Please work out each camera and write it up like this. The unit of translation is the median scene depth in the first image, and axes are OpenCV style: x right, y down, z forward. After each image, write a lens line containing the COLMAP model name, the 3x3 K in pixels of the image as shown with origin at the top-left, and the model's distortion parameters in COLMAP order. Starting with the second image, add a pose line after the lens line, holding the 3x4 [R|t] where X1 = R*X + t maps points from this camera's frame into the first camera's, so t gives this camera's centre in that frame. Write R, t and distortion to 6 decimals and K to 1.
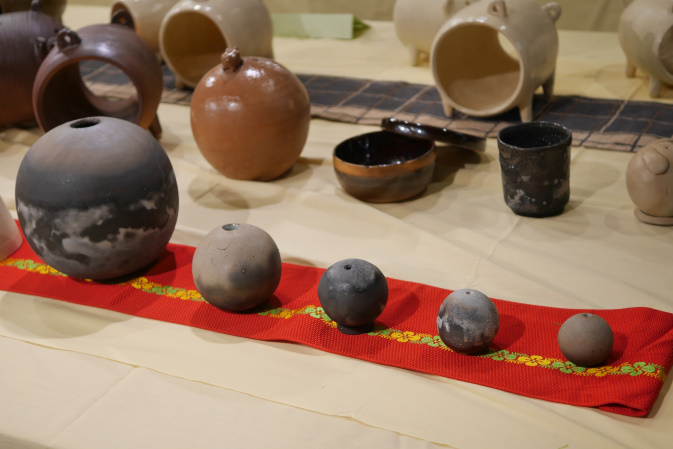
lens RADIAL K [[1244.8, 0, 330.5], [0, 1244.8, 224.2], [0, 0, 1]] dist [0.182548, 0.000000]
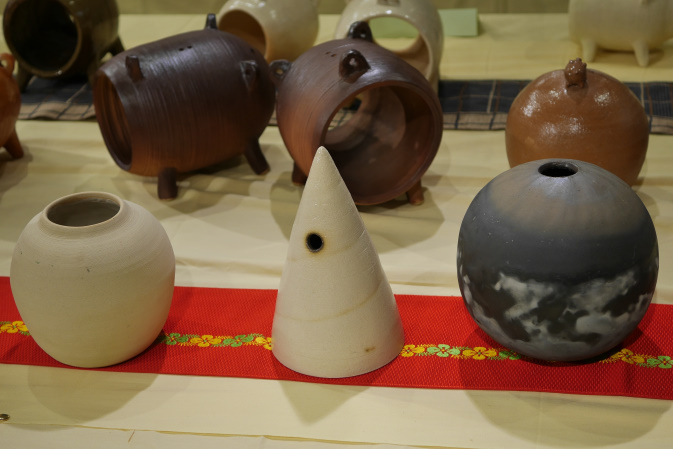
lens RADIAL K [[1244.8, 0, 337.9], [0, 1244.8, 229.5], [0, 0, 1]] dist [0.182548, 0.000000]
pose [[0.941873, -0.111537, 0.316915, -0.602428], [0.104742, 0.993756, 0.038453, -0.090403], [-0.319225, -0.003023, 0.947674, 0.294687]]
